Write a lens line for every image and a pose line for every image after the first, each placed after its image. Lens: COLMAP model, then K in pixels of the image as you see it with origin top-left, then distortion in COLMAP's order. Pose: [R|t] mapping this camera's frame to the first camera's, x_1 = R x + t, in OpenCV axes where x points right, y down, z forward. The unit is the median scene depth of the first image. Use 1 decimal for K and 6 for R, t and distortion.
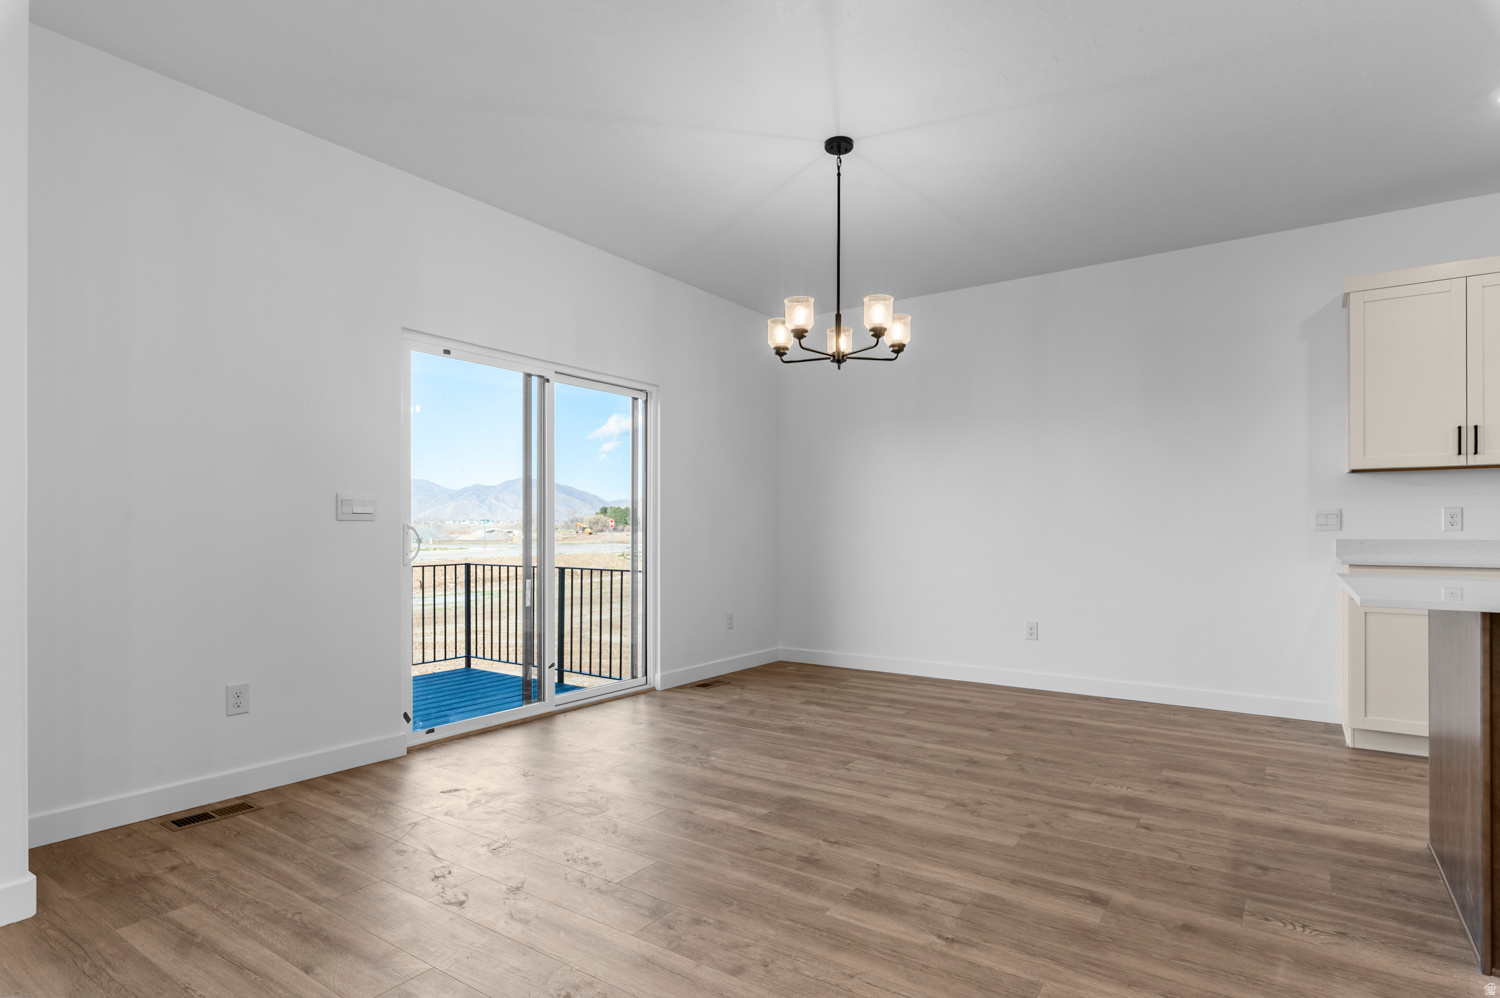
lens RADIAL K [[780.6, 0, 759.5], [0, 780.6, 524.3], [0, 0, 1]] dist [-0.000898, -0.000863]
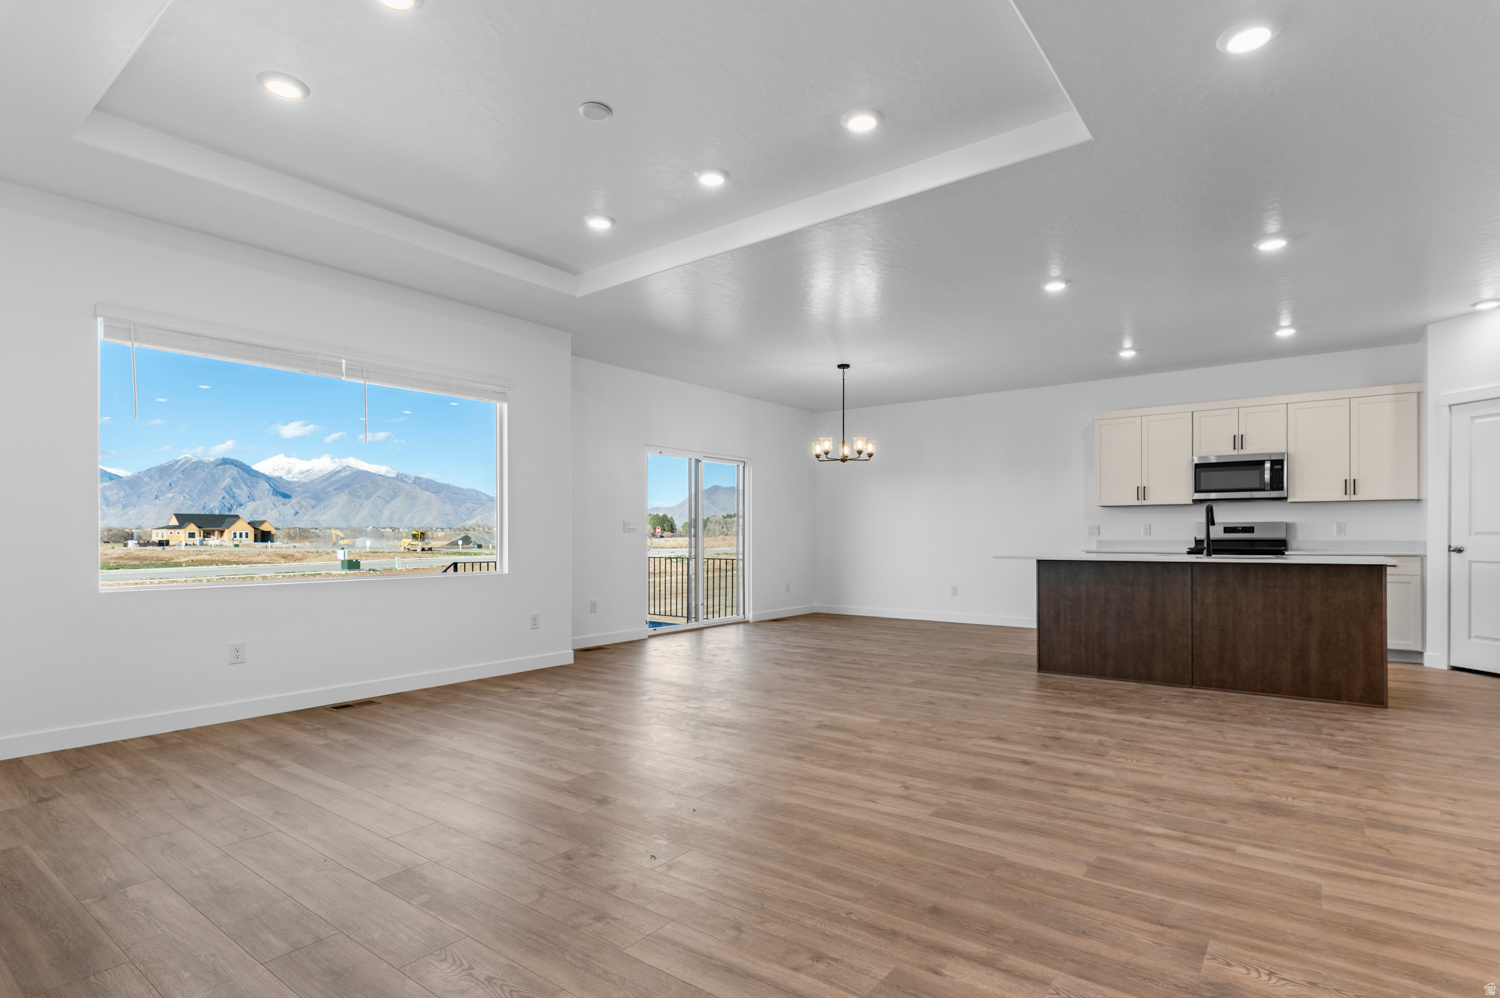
lens RADIAL K [[752.7, 0, 752.9], [0, 752.7, 532.7], [0, 0, 1]] dist [0.000648, 0.001136]
pose [[0.998852, -0.001546, -0.047886, -0.050788], [0.001657, 0.999996, 0.002274, -0.006431], [0.047882, -0.002351, 0.998850, -1.060382]]
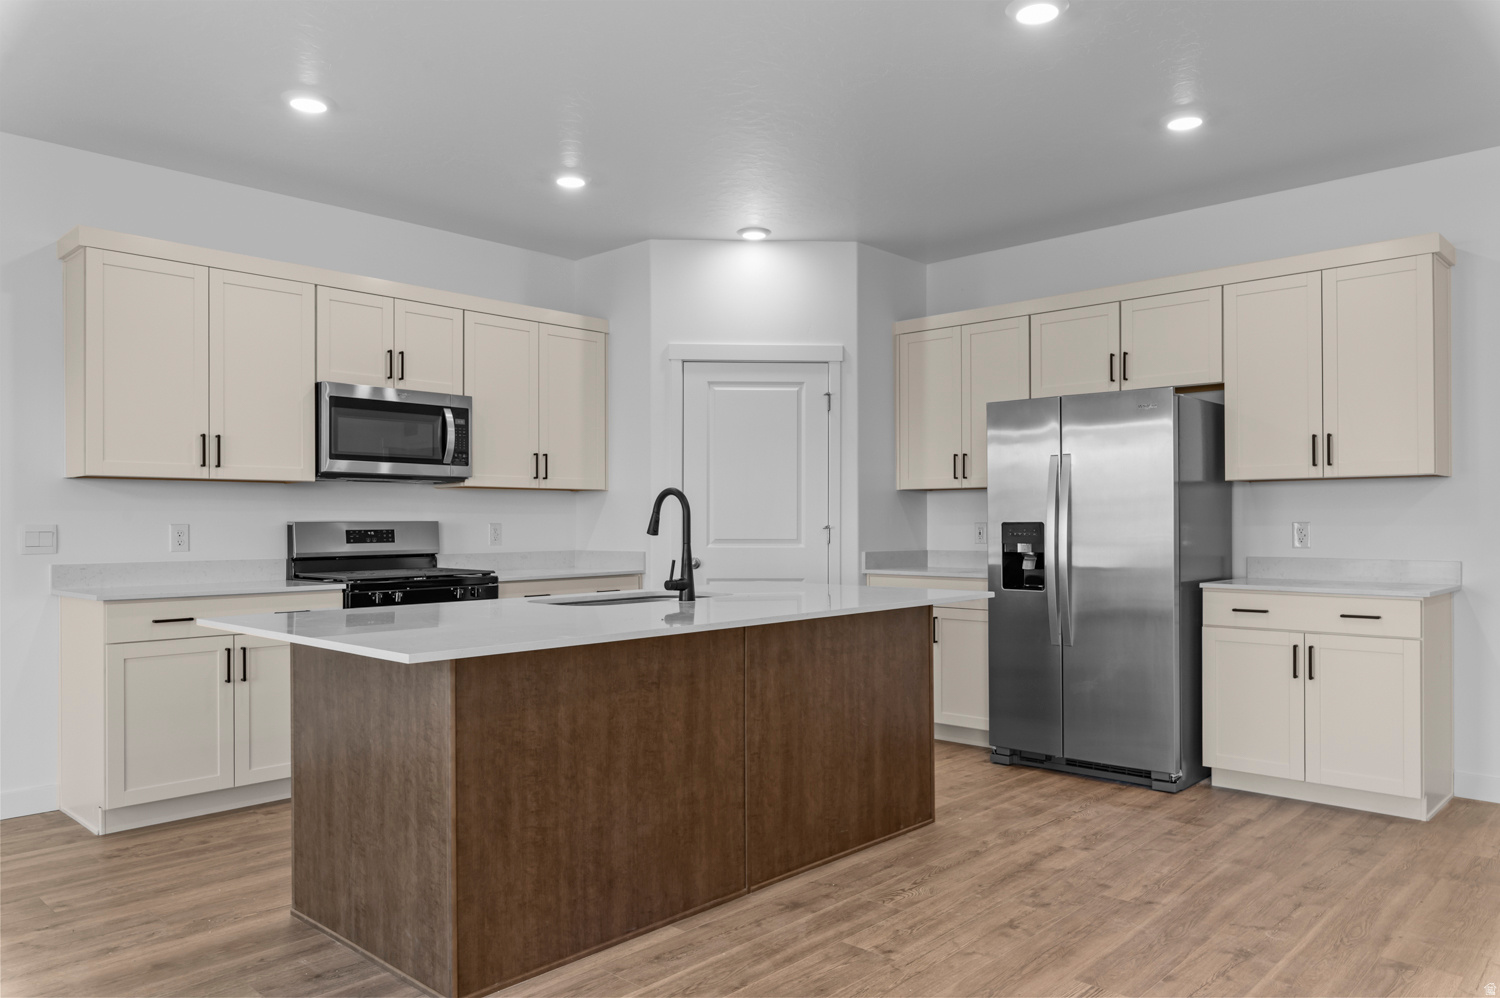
lens RADIAL K [[1046.7, 0, 750.0], [0, 1046.7, 499.0], [0, 0, 1]] dist [-0.002113, -0.000170]
pose [[0.136636, 0.019599, 0.990427, -0.187652], [-0.003831, 0.999807, -0.019256, -0.030516], [-0.990614, -0.001163, 0.136685, 0.213250]]
